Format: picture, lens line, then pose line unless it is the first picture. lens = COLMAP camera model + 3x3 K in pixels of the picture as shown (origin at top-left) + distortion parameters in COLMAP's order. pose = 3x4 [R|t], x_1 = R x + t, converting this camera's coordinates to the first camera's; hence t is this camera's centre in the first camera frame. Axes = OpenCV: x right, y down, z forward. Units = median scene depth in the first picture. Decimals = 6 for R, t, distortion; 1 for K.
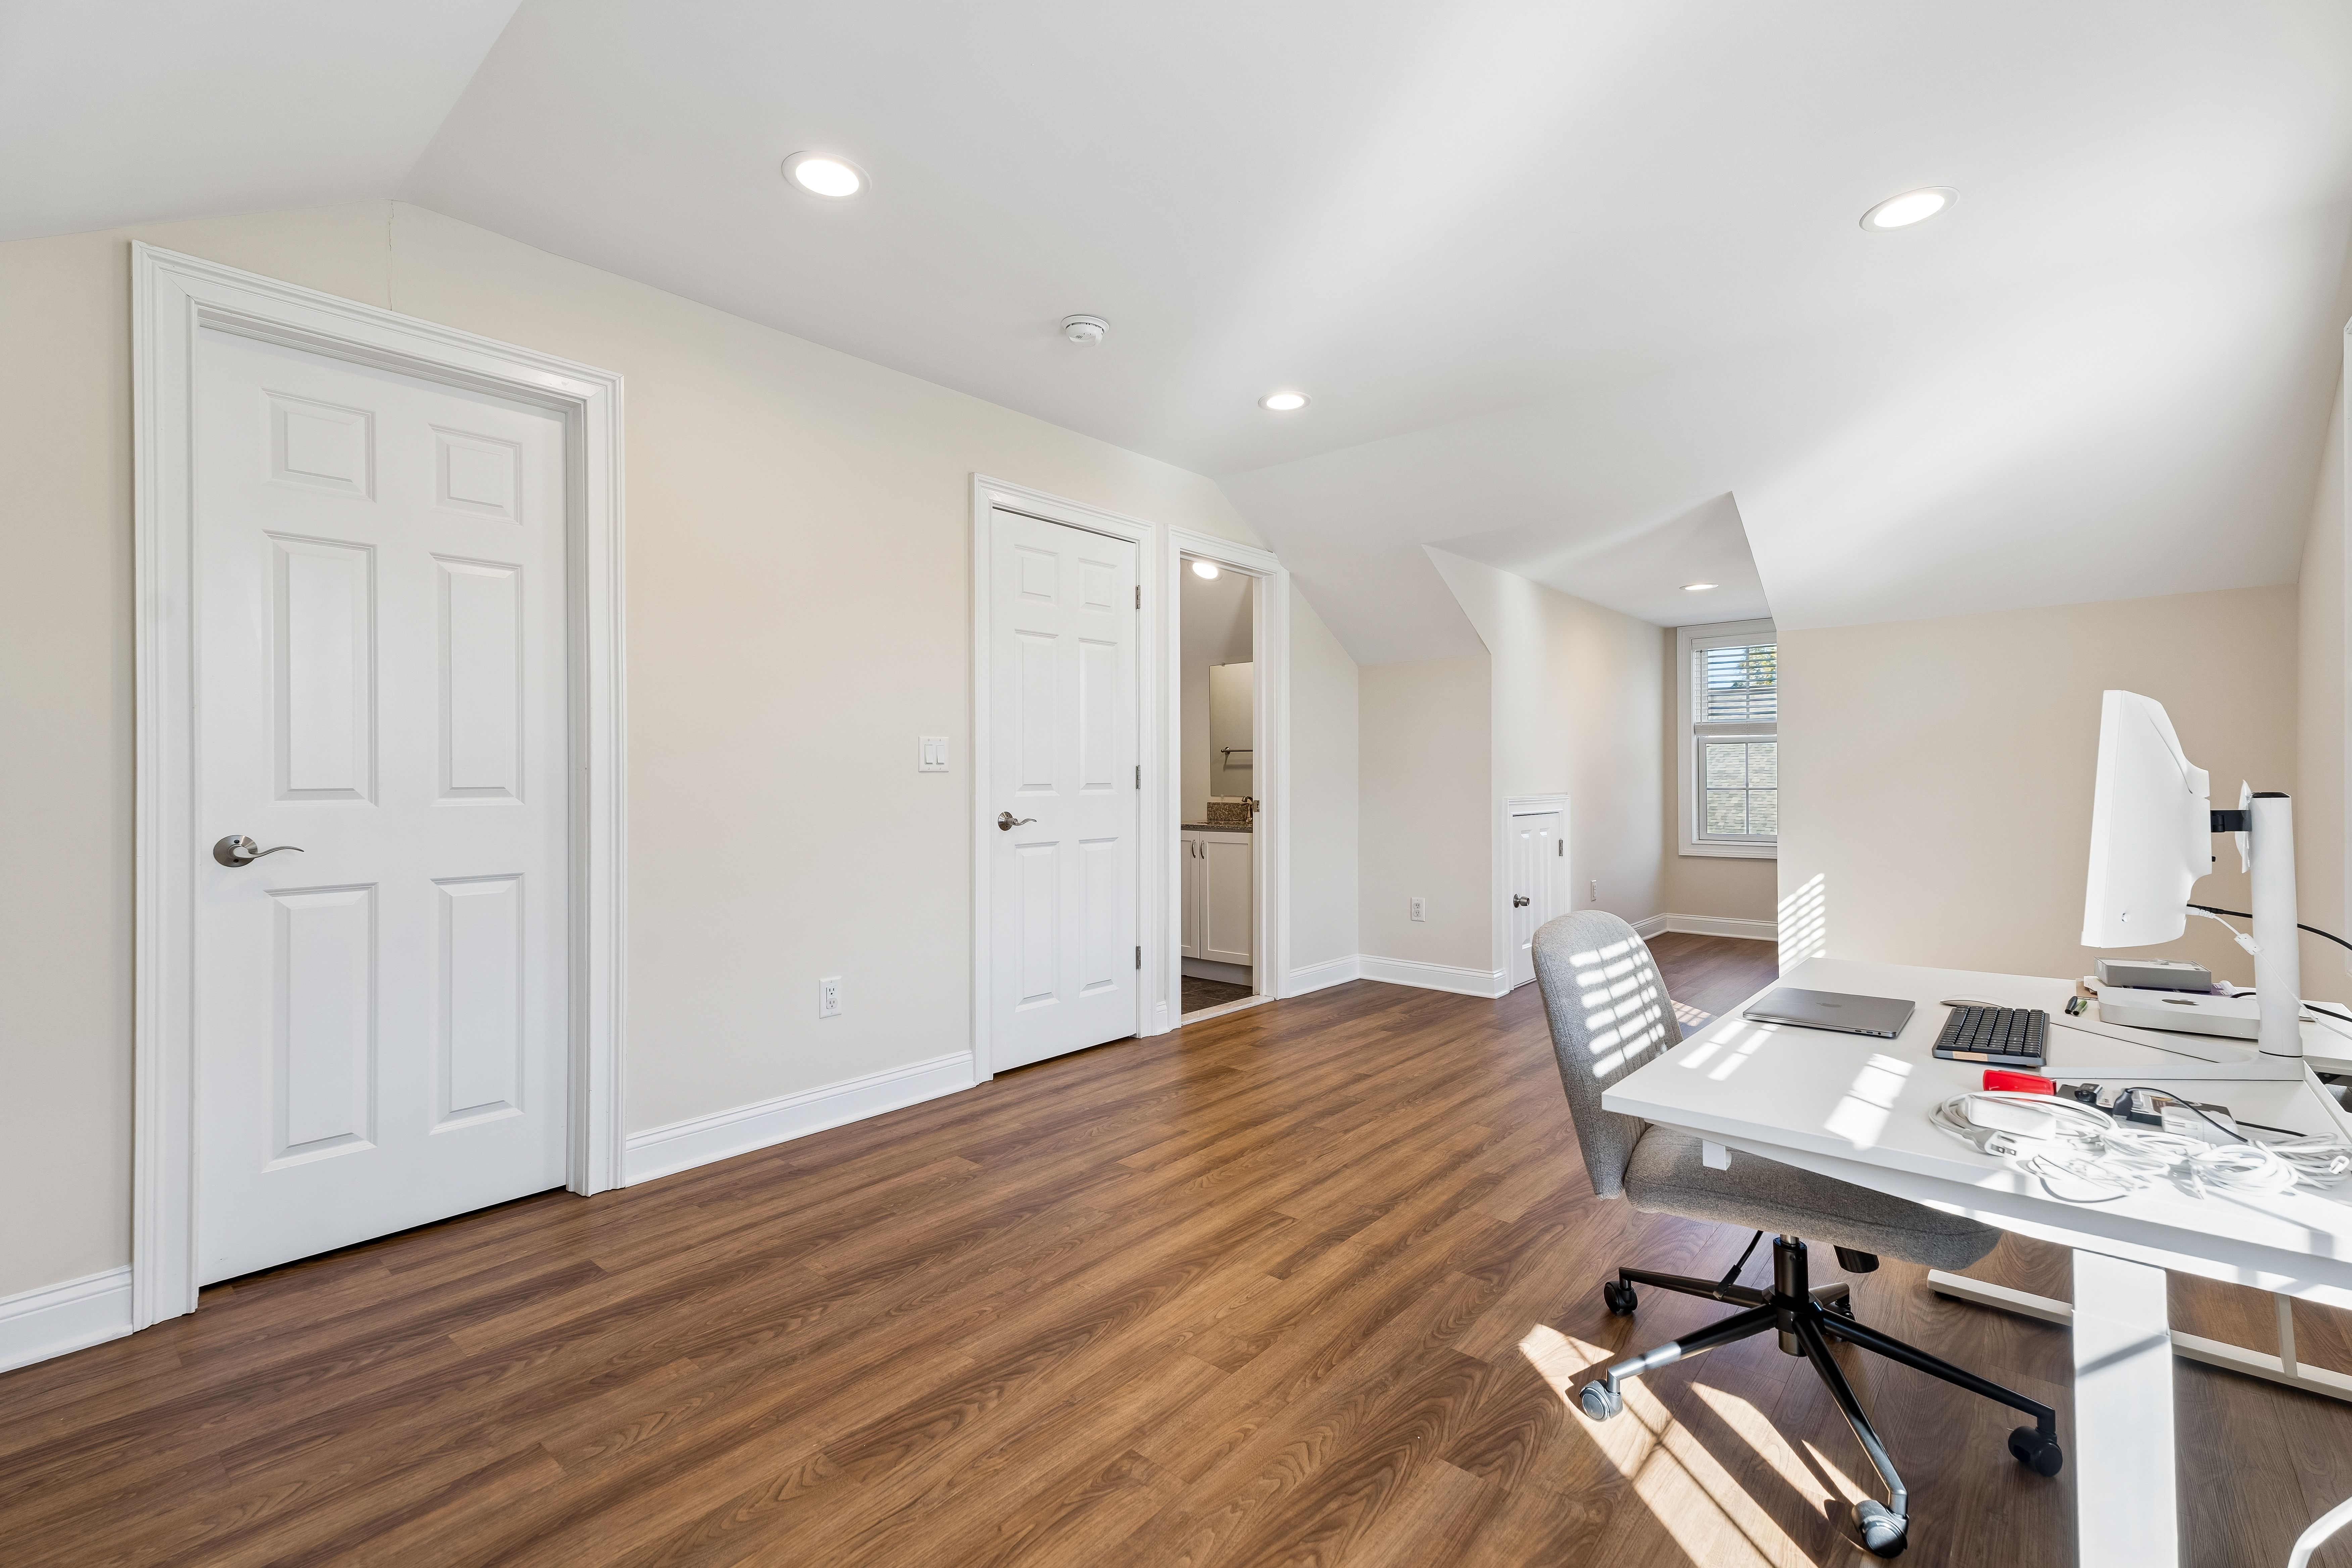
lens RADIAL K [[1038.6, 0, 1161.7], [0, 1038.6, 772.5], [0, 0, 1]] dist [0.010855, -0.000023]
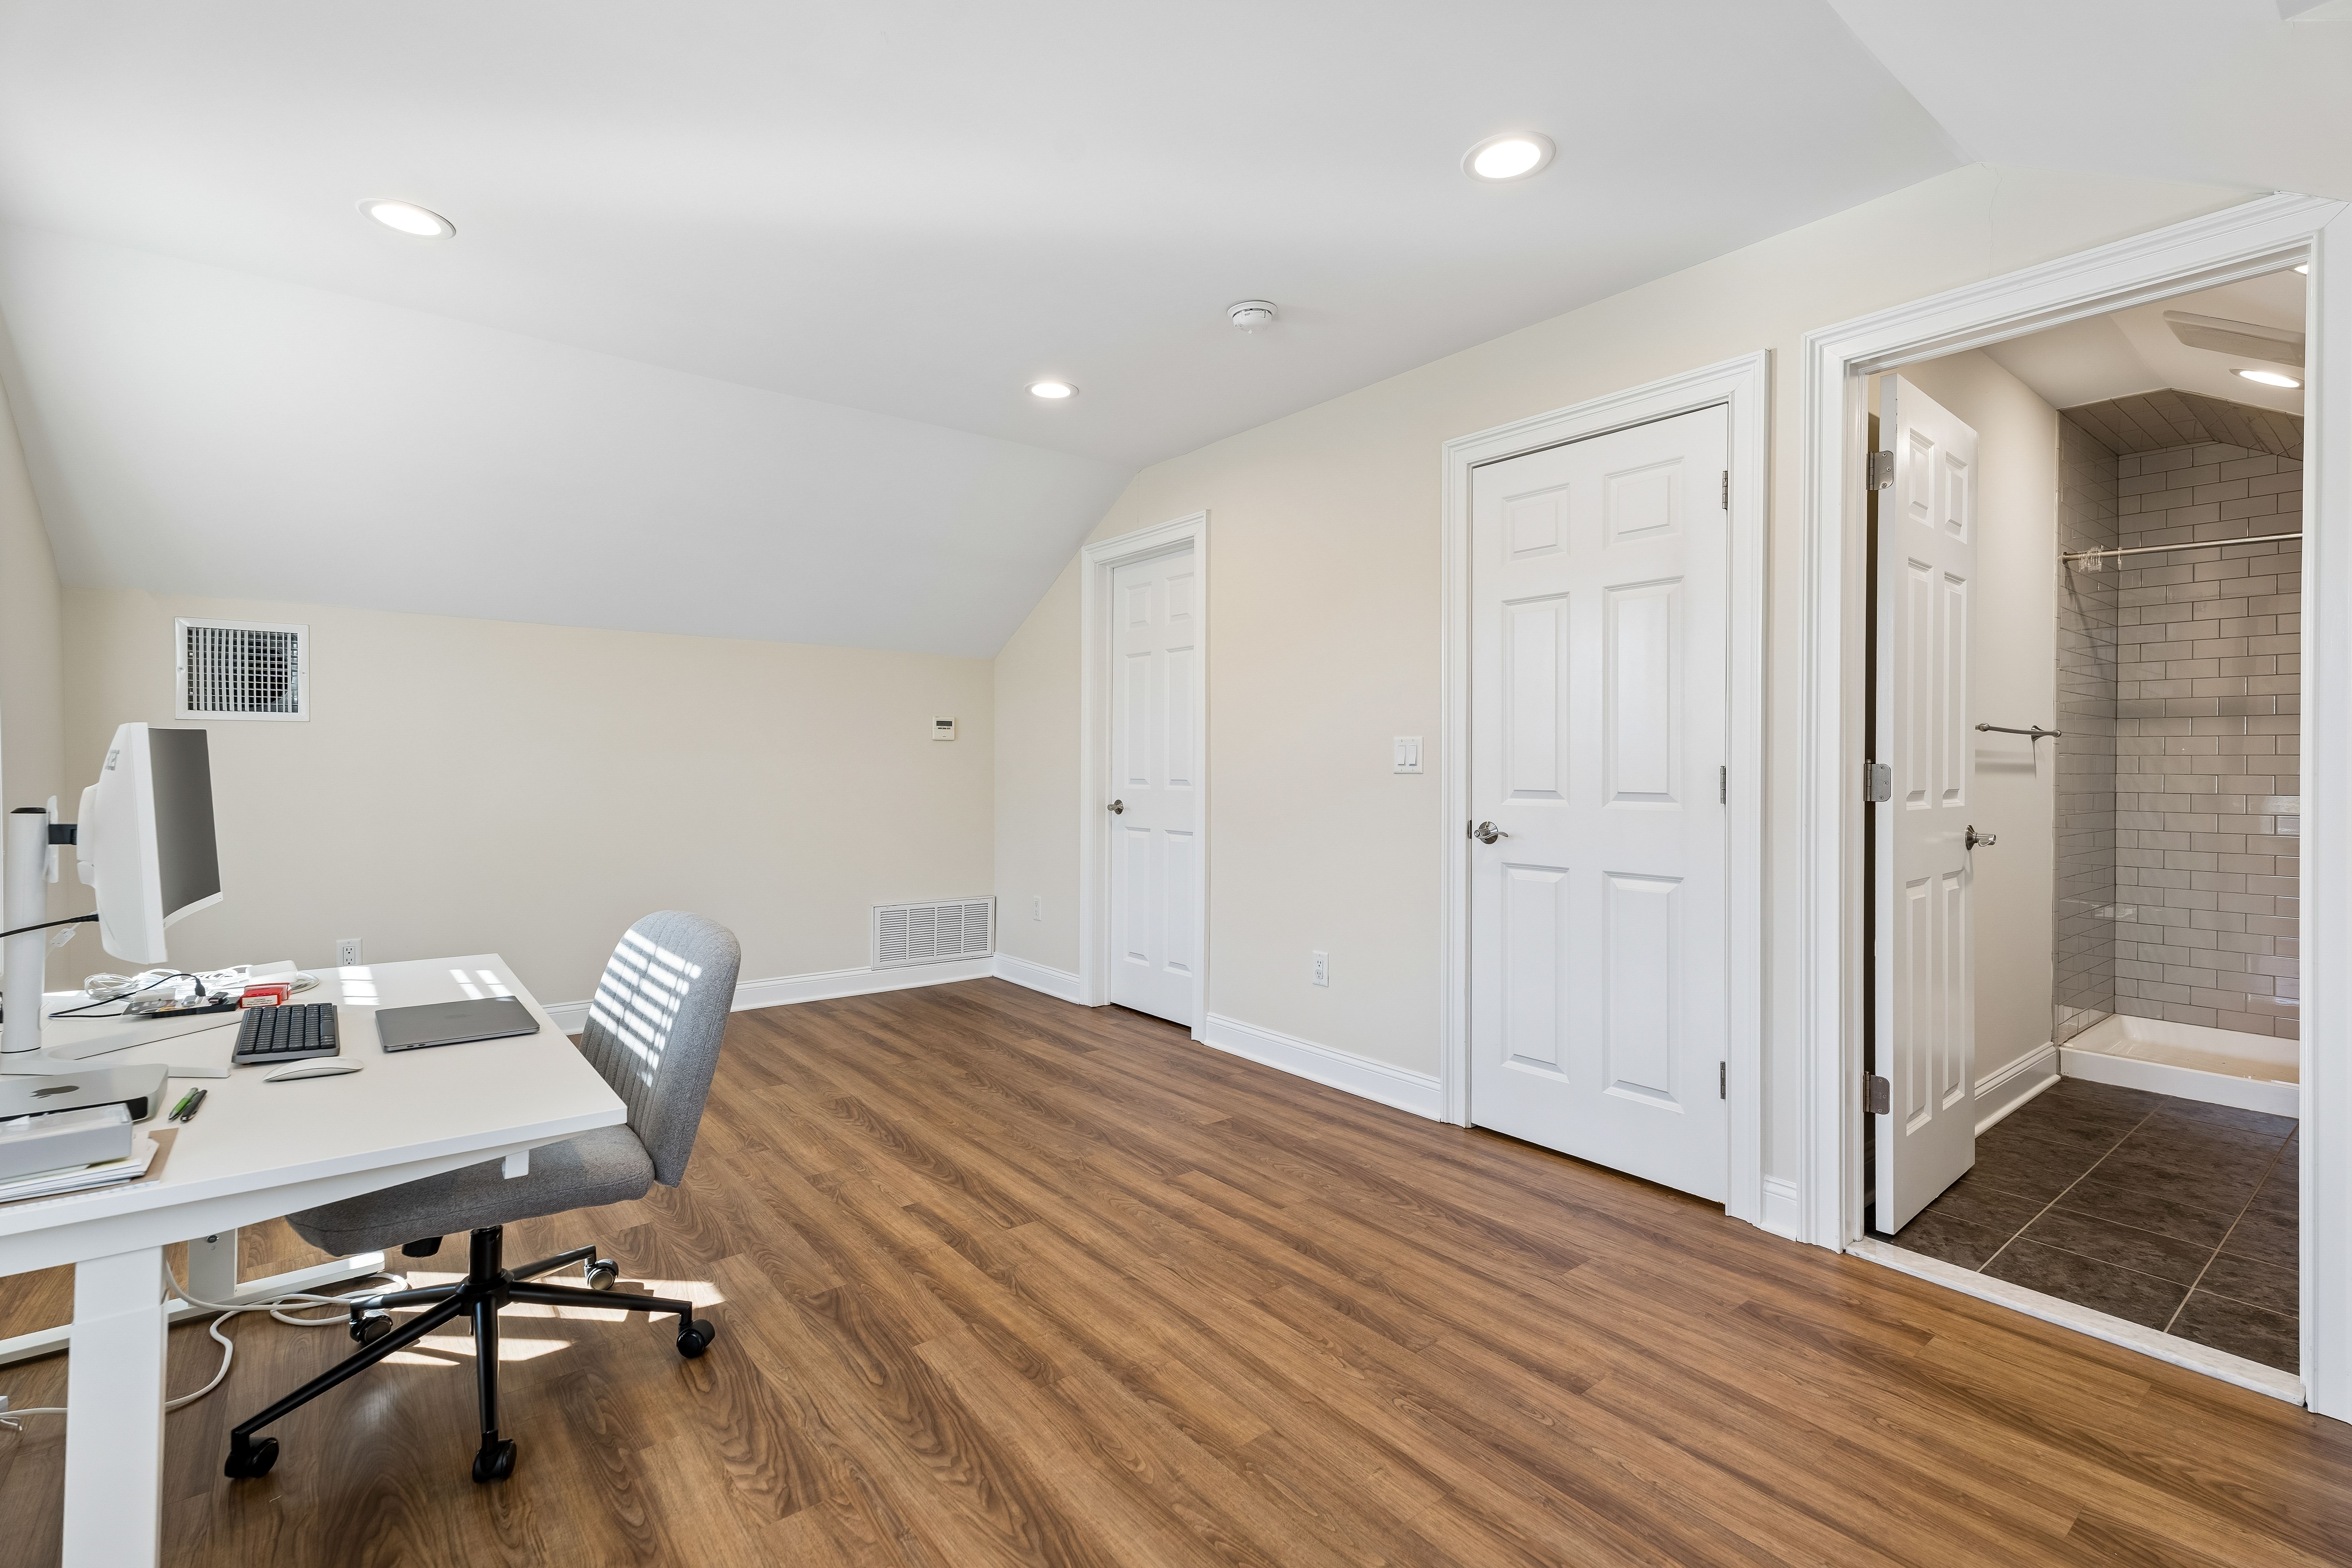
lens RADIAL K [[1038.6, 0, 1161.7], [0, 1038.6, 772.5], [0, 0, 1]] dist [0.010855, -0.000023]
pose [[-0.180151, 0.010522, -0.983583, 1.014578], [0.001045, 0.999944, 0.010506, -0.015749], [0.983638, 0.000864, -0.180152, 1.248088]]
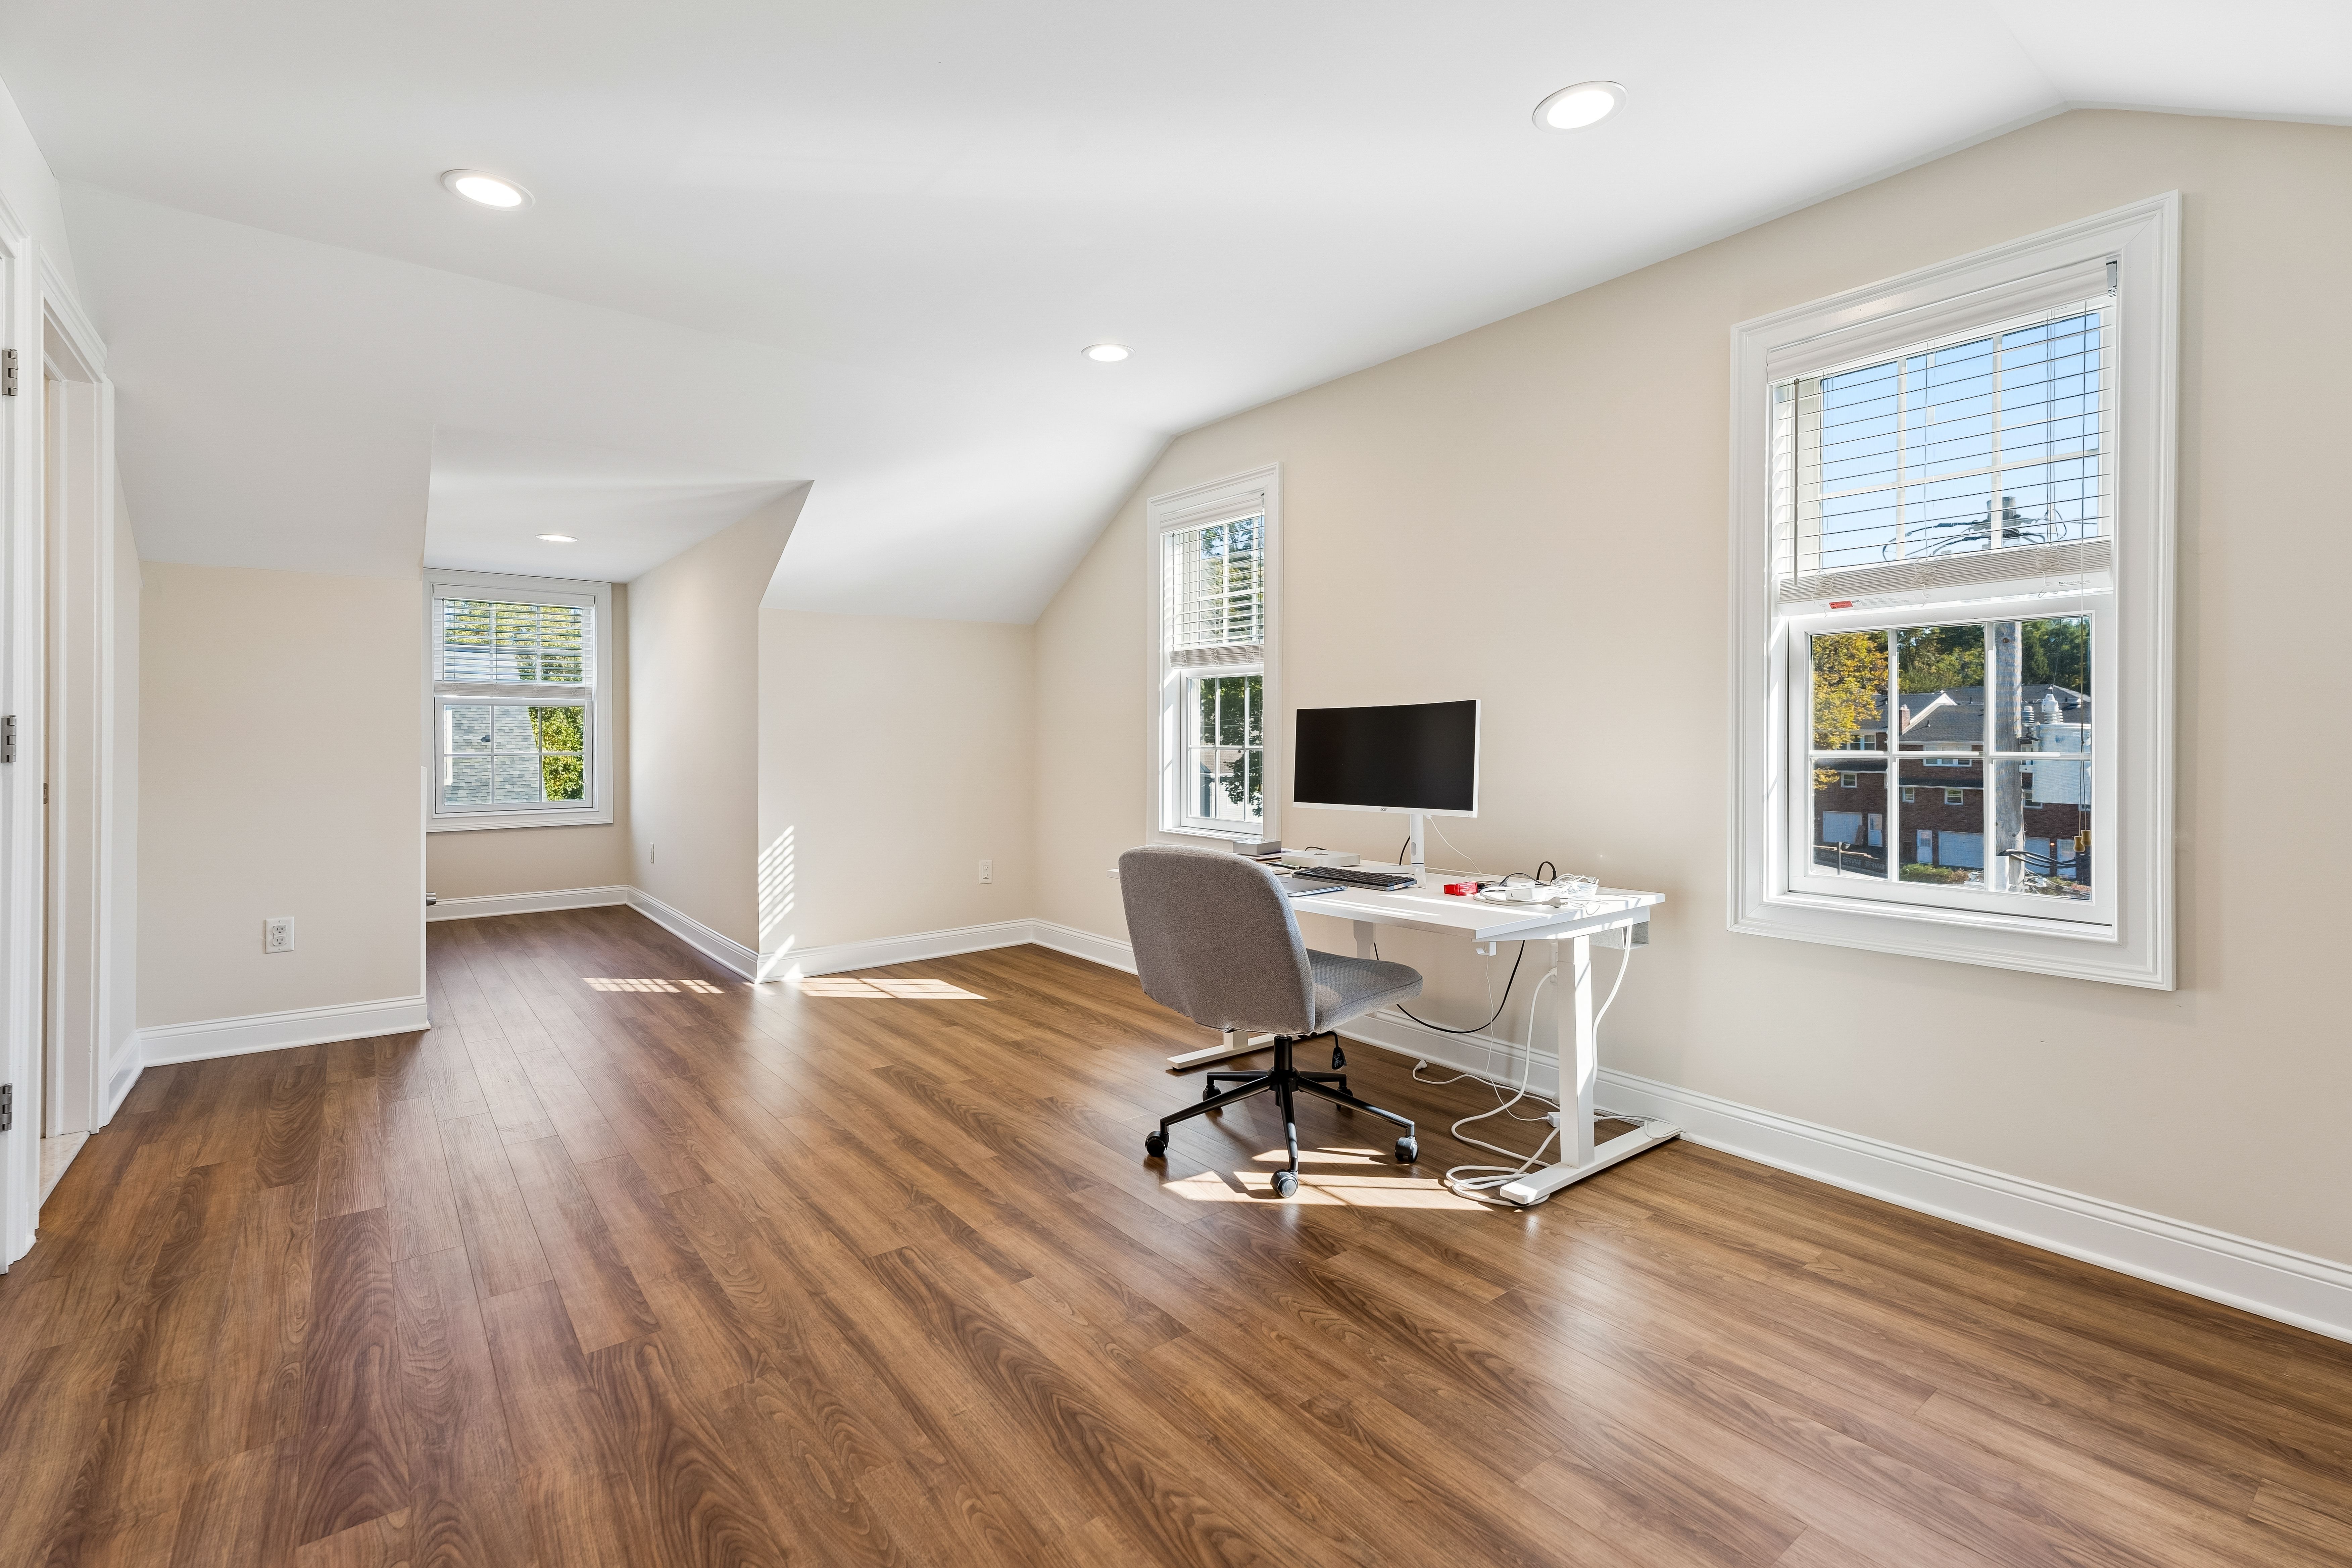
lens RADIAL K [[1058.7, 0, 1178.0], [0, 1058.7, 736.5], [0, 0, 1]] dist [0.012382, 0.000131]
pose [[0.182668, 0.005552, 0.983159, -0.666677], [-0.004357, 0.999979, -0.004837, 0.004691], [-0.983165, -0.003400, 0.182688, 0.580221]]
